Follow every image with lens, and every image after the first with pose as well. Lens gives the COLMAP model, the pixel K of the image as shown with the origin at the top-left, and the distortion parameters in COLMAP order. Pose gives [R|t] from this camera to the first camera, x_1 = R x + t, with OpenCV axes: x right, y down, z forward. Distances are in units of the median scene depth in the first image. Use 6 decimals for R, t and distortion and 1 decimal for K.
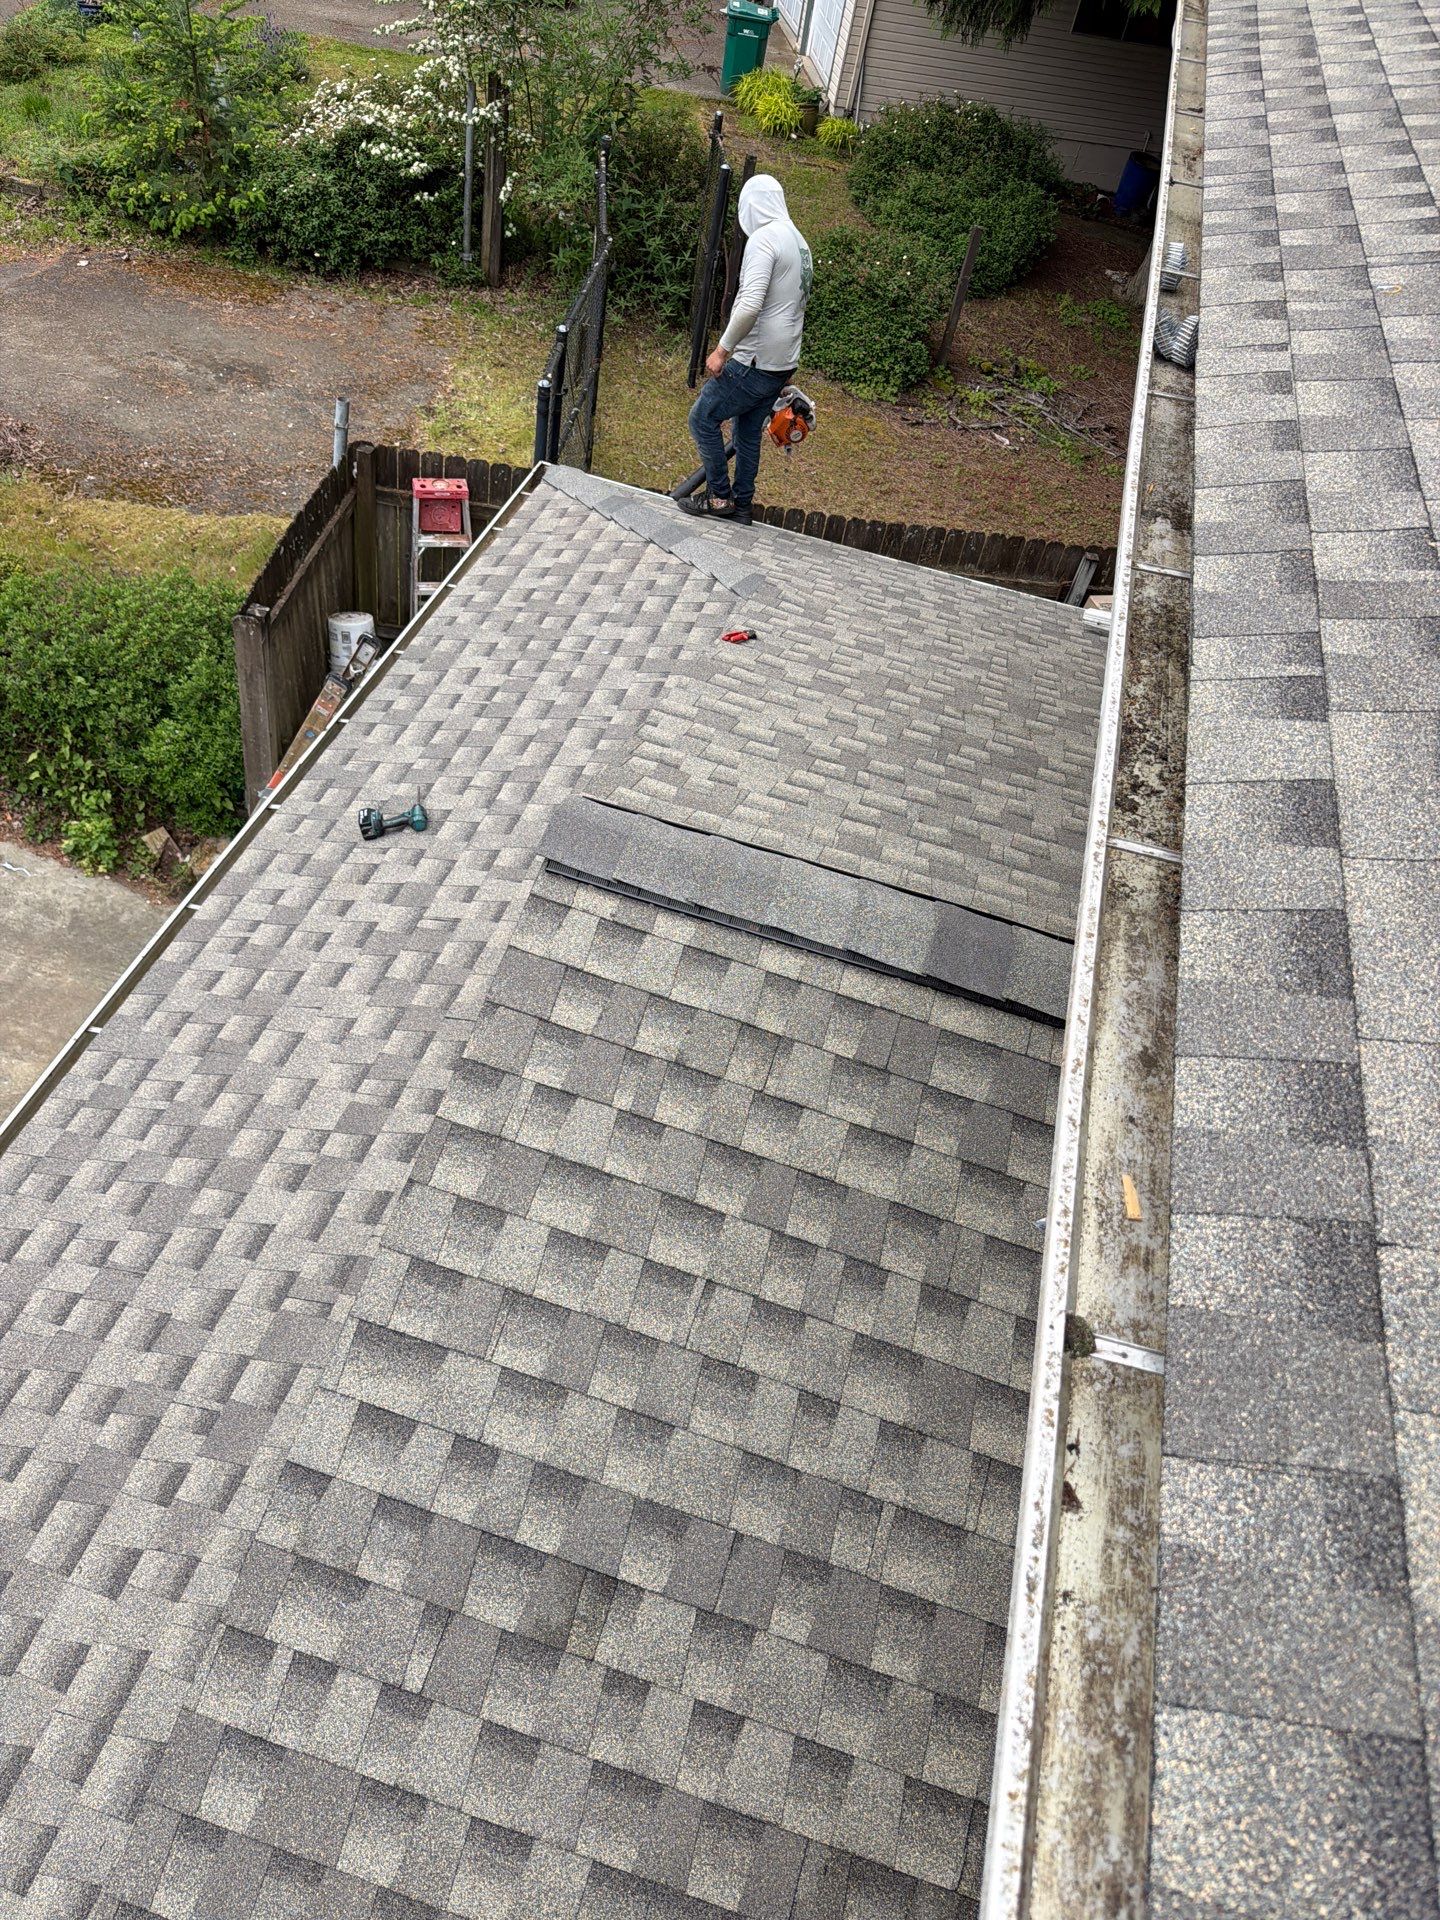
lens RADIAL K [[1350.4, 0, 714.8], [0, 1350.4, 965.6], [0, 0, 1]] dist [0.024610, -0.030090]
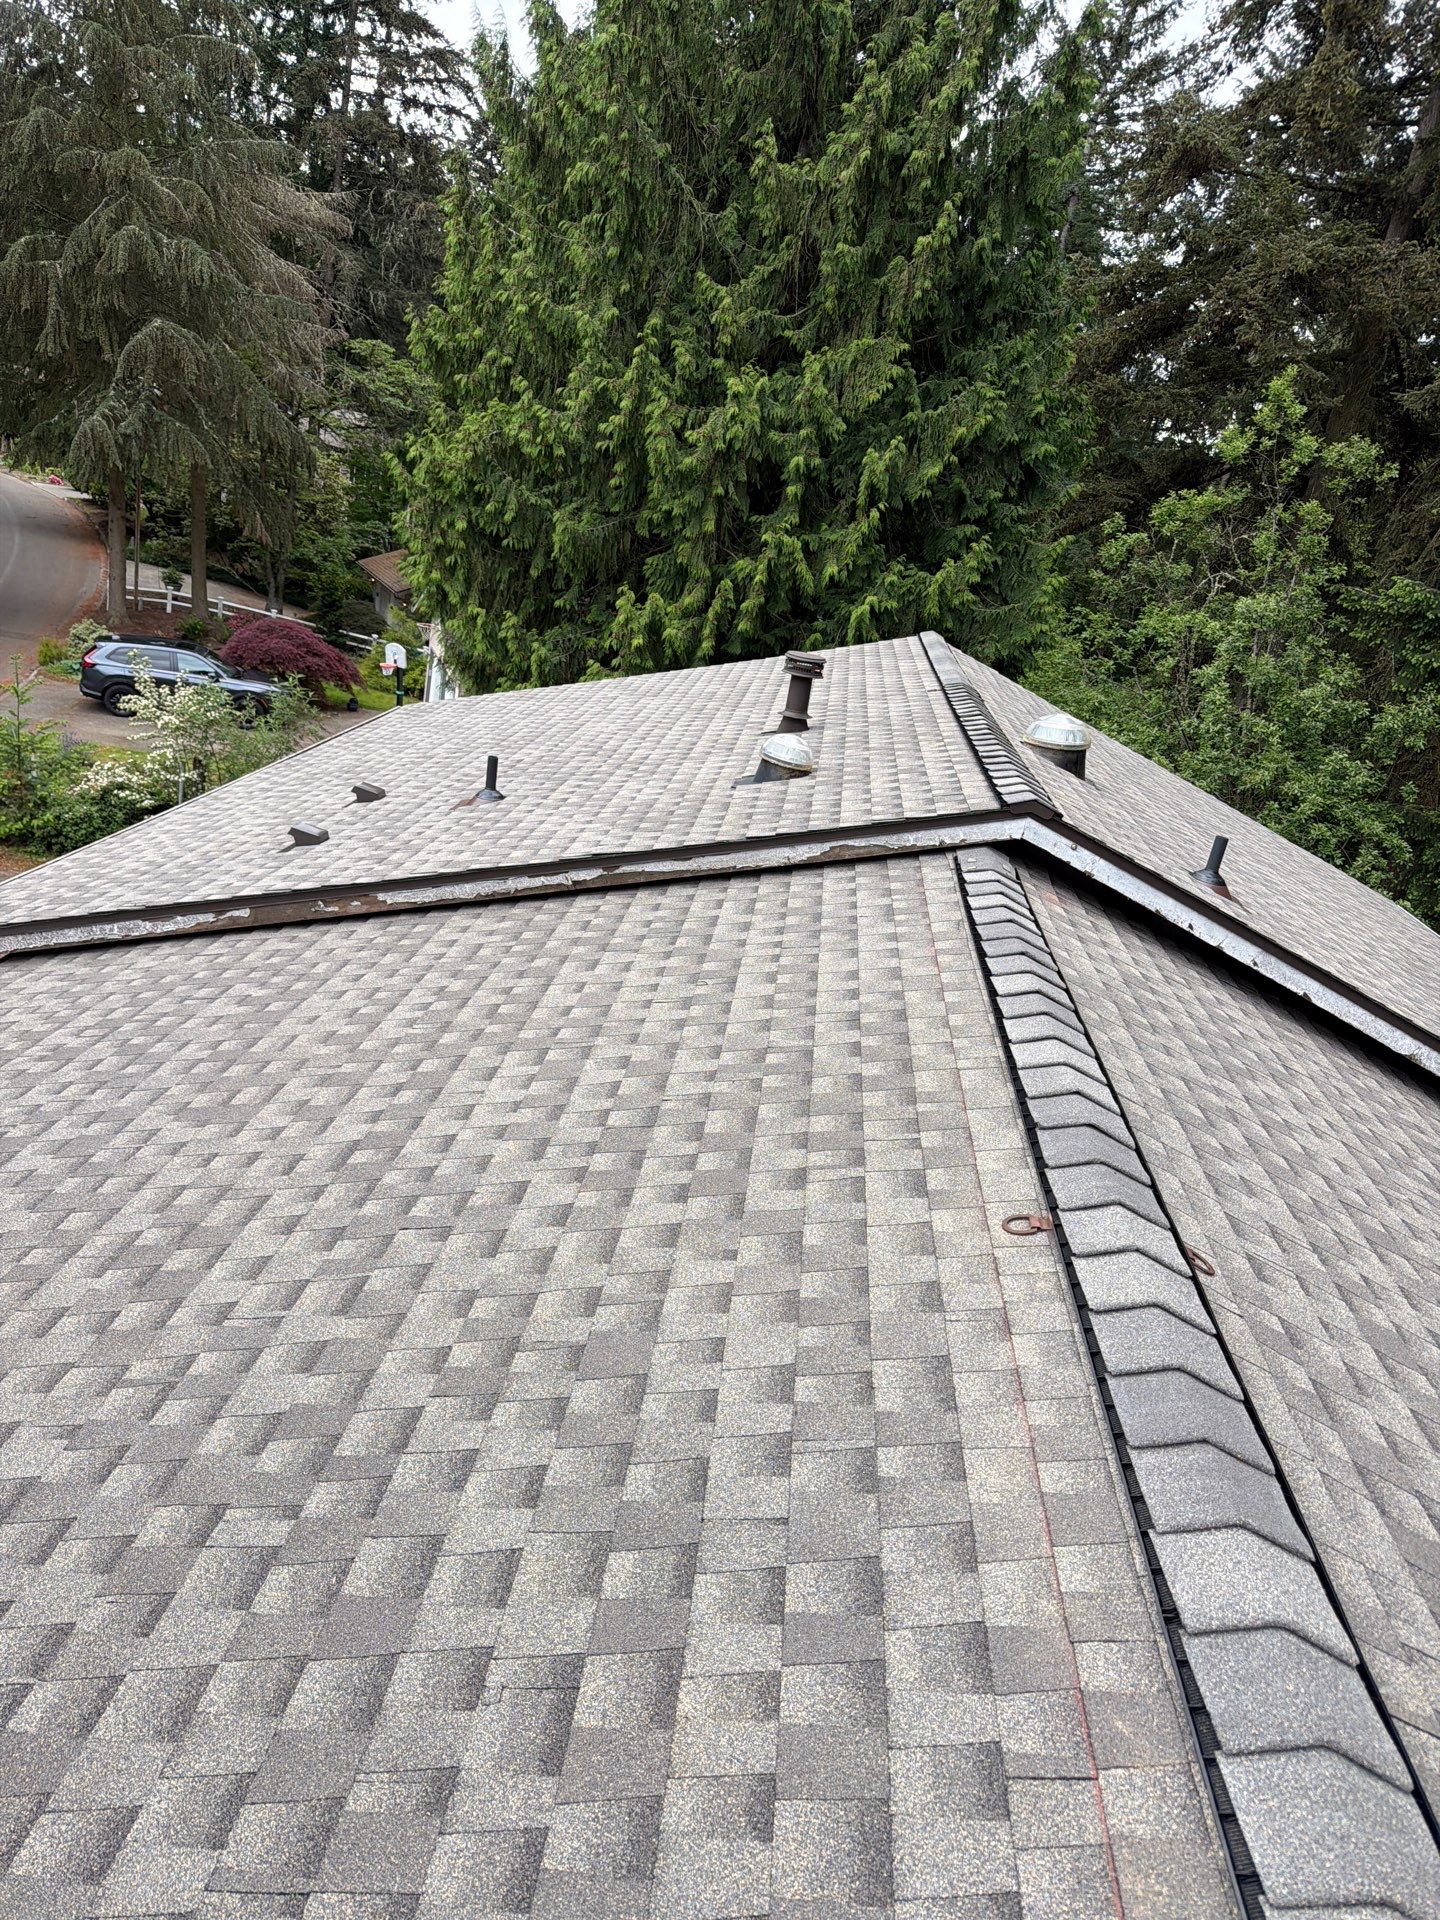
lens RADIAL K [[1350.4, 0, 713.6], [0, 1350.4, 972.5], [0, 0, 1]] dist [0.024610, -0.030090]
pose [[0.987259, -0.031049, 0.156063, 0.641525], [0.094428, 0.903733, -0.417553, 1.185156], [-0.128075, 0.426970, 0.895150, -1.641192]]
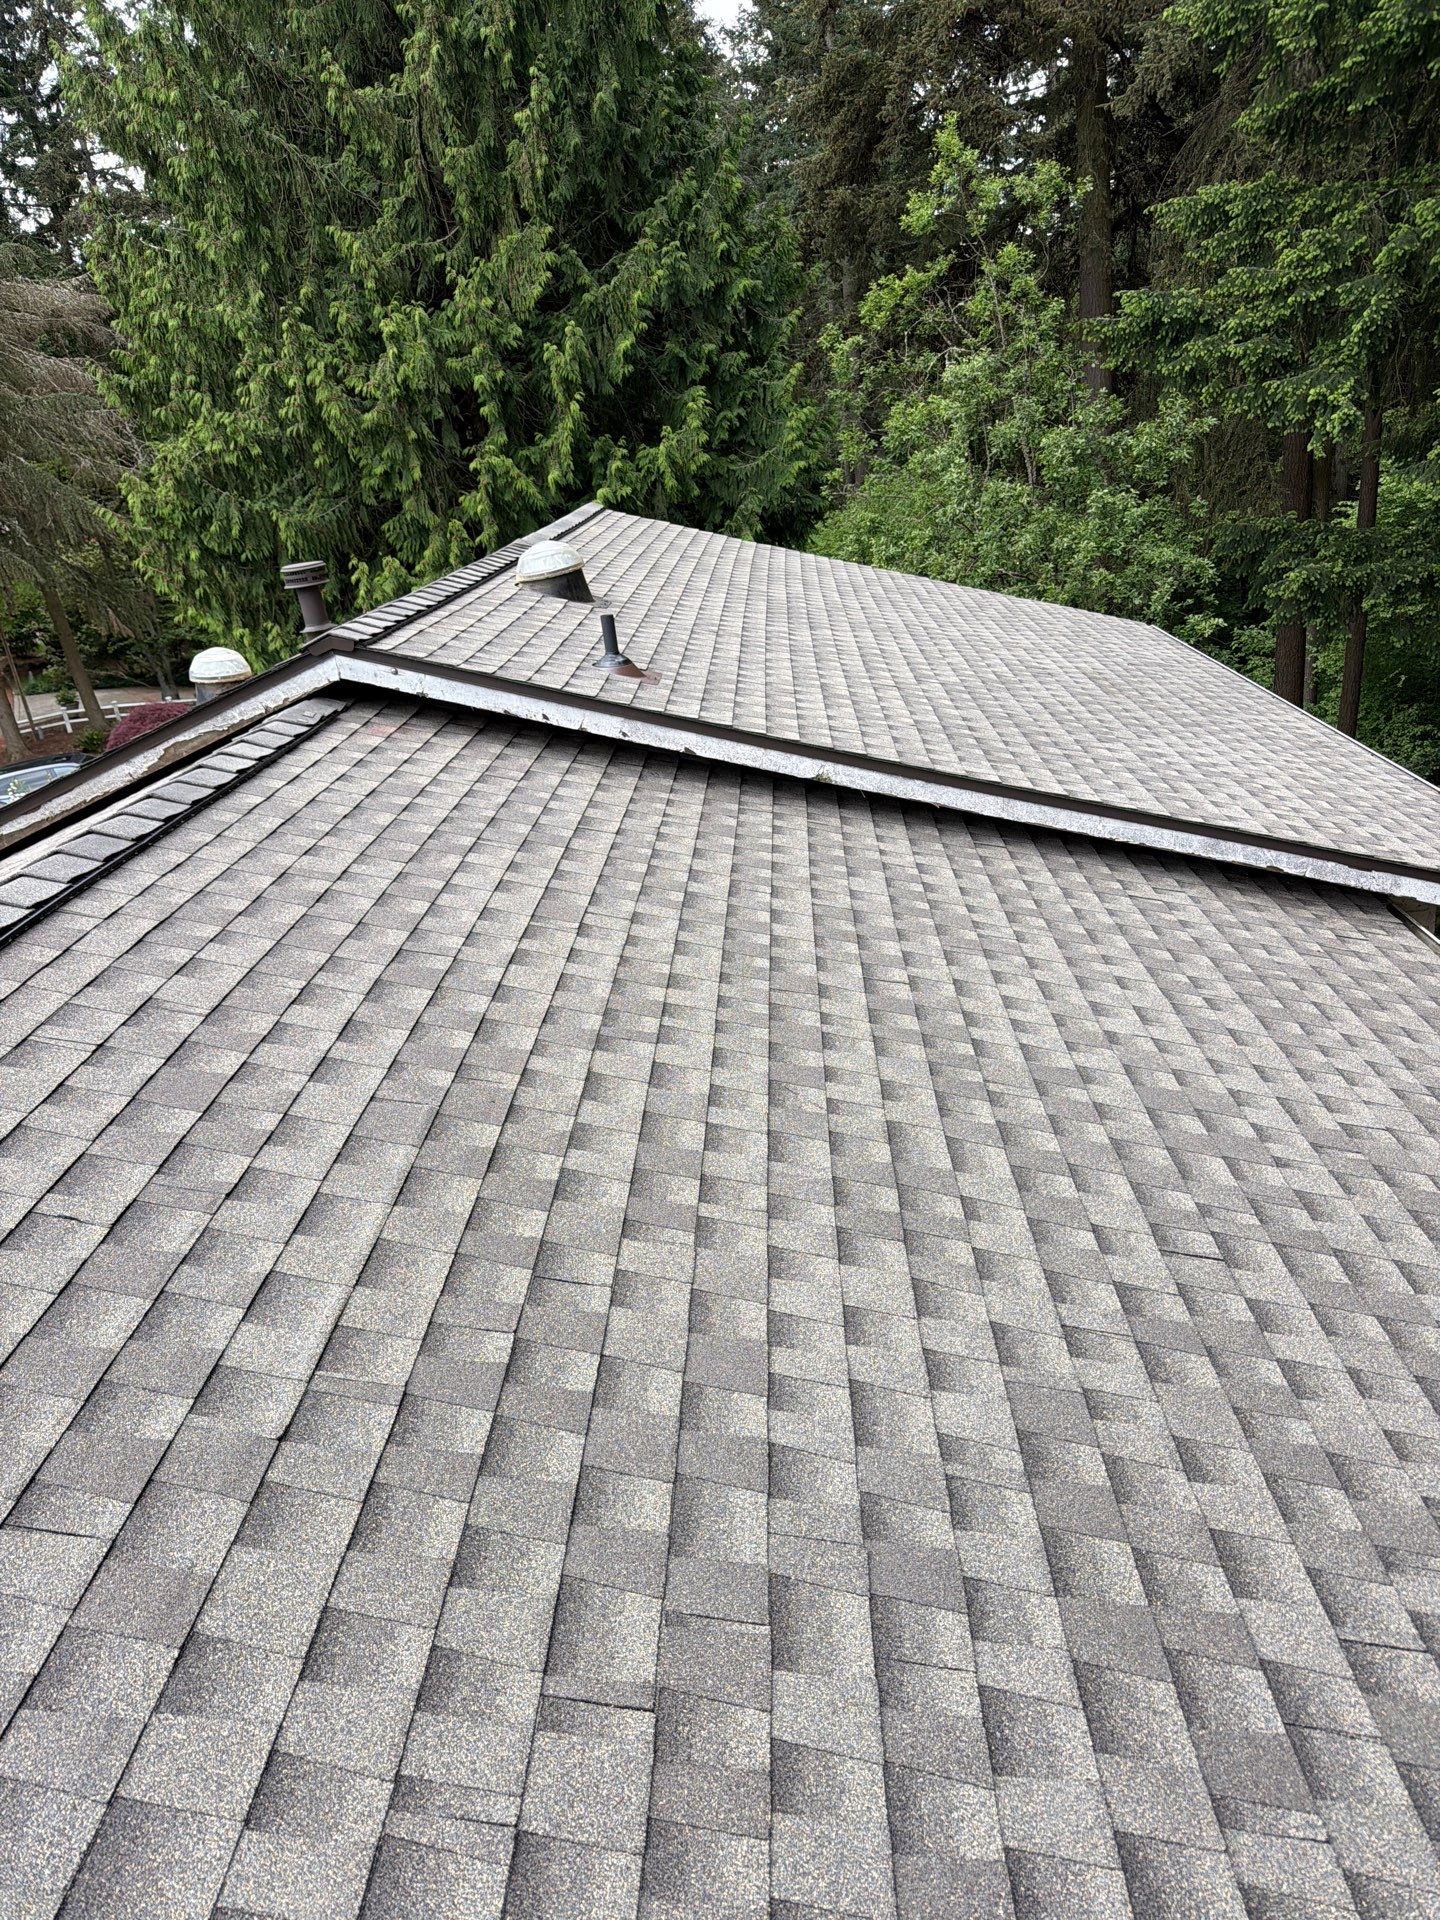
lens RADIAL K [[1350.4, 0, 714.8], [0, 1350.4, 966.2], [0, 0, 1]] dist [0.024610, -0.030090]
pose [[0.938400, -0.332754, 0.093171, 1.300479], [0.341384, 0.850995, -0.399080, 1.386143], [0.053508, 0.406304, 0.912170, -1.554389]]
